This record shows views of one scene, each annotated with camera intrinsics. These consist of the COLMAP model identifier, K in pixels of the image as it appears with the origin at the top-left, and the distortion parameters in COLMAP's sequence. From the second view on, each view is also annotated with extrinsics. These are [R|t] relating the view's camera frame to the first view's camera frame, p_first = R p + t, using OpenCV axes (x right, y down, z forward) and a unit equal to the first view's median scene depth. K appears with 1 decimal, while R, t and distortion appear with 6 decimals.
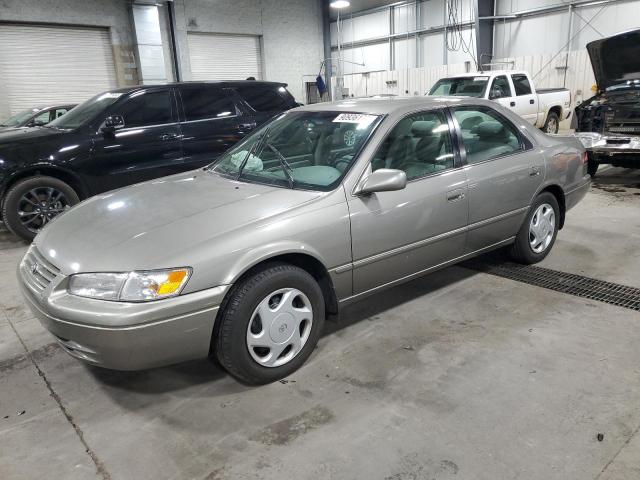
lens RADIAL K [[510.2, 0, 322.8], [0, 510.2, 239.1], [0, 0, 1]] dist [0.033134, 0.022360]
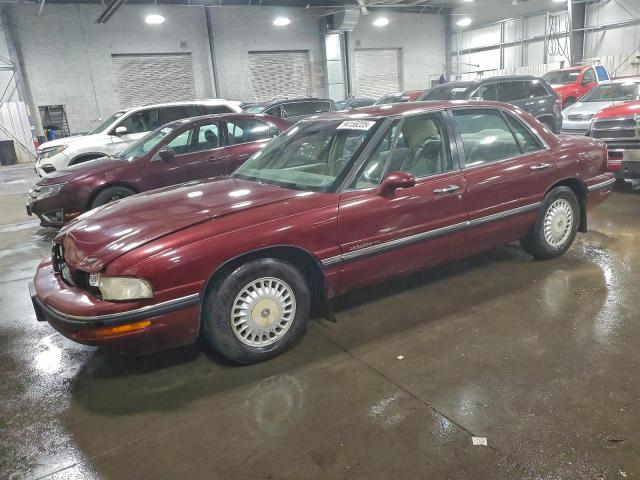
lens RADIAL K [[510.2, 0, 318.2], [0, 510.2, 240.5], [0, 0, 1]] dist [0.033134, 0.022360]
pose [[0.989483, 0.009273, -0.144352, -0.150339], [-0.007860, 0.999916, 0.010352, 0.116847], [0.144436, -0.009108, 0.989472, -0.435465]]
